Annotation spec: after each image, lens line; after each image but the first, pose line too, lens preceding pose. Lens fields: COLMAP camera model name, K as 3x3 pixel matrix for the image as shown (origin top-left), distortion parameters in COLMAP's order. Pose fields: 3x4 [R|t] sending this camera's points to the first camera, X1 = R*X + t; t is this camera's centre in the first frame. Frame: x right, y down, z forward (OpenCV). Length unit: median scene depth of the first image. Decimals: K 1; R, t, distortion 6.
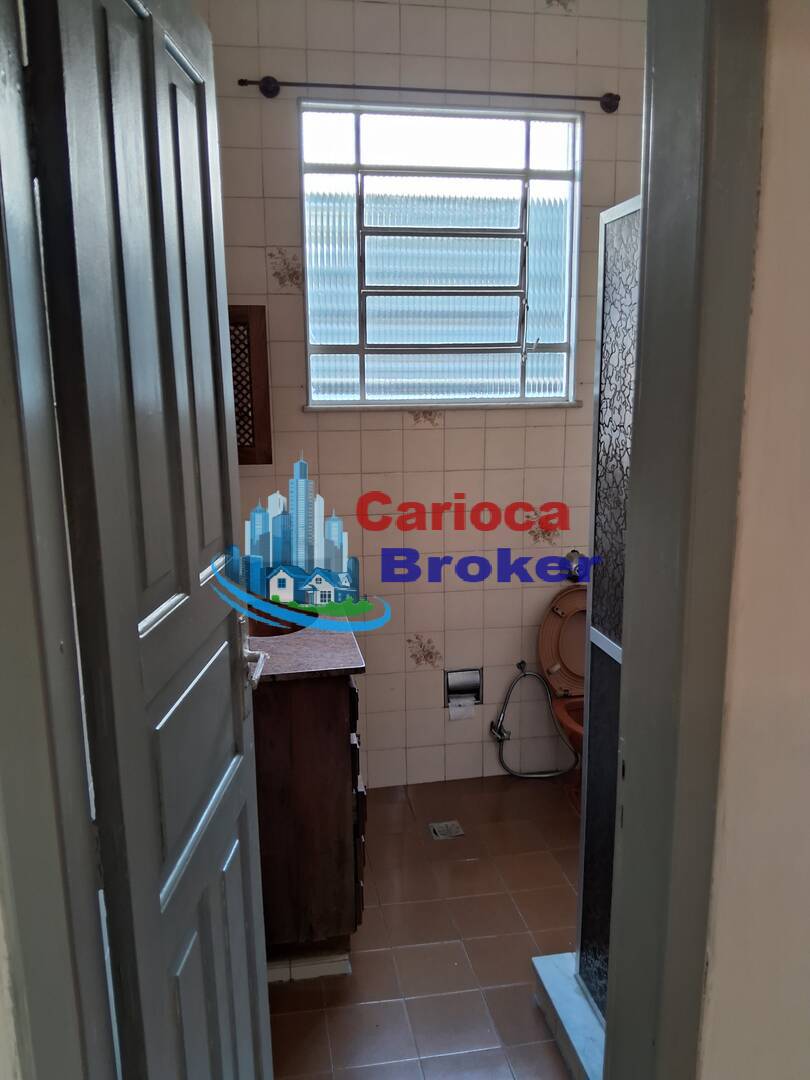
lens RADIAL K [[850.2, 0, 401.4], [0, 850.2, 548.2], [0, 0, 1]] dist [0.007862, -0.042995]
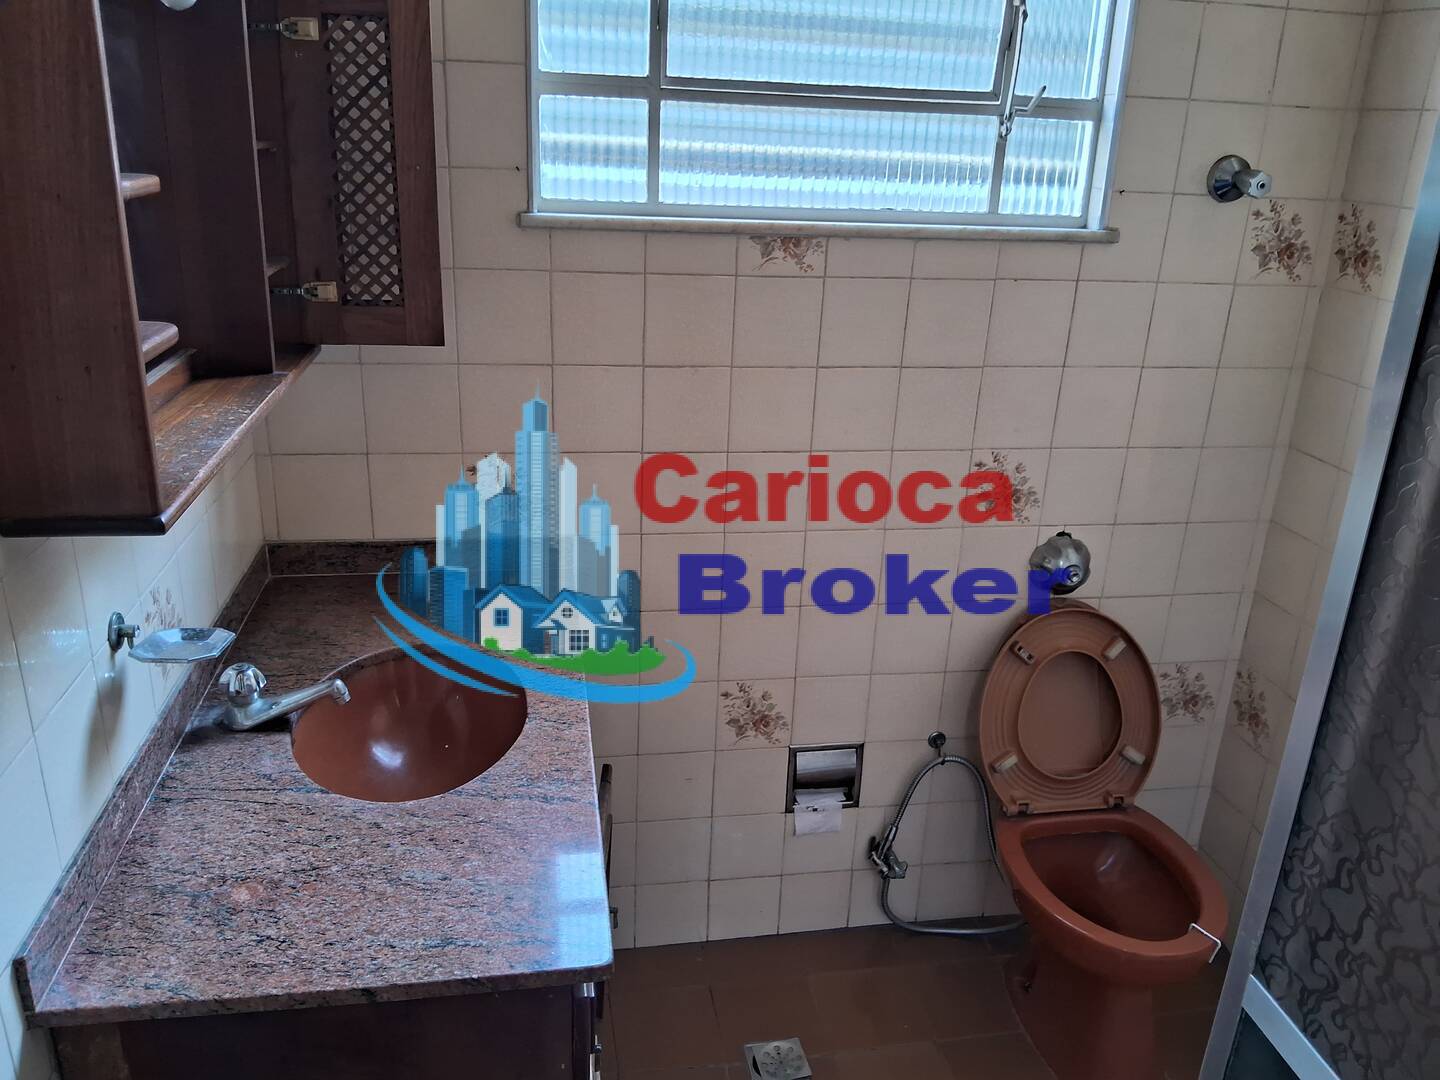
lens RADIAL K [[1133.6, 0, 723.3], [0, 1133.6, 538.1], [0, 0, 1]] dist [0.007862, -0.042995]
pose [[0.998645, 0.049651, 0.015565, -0.007257], [-0.051468, 0.986538, 0.155221, -0.090139], [-0.007648, -0.155812, 0.987757, 0.352134]]
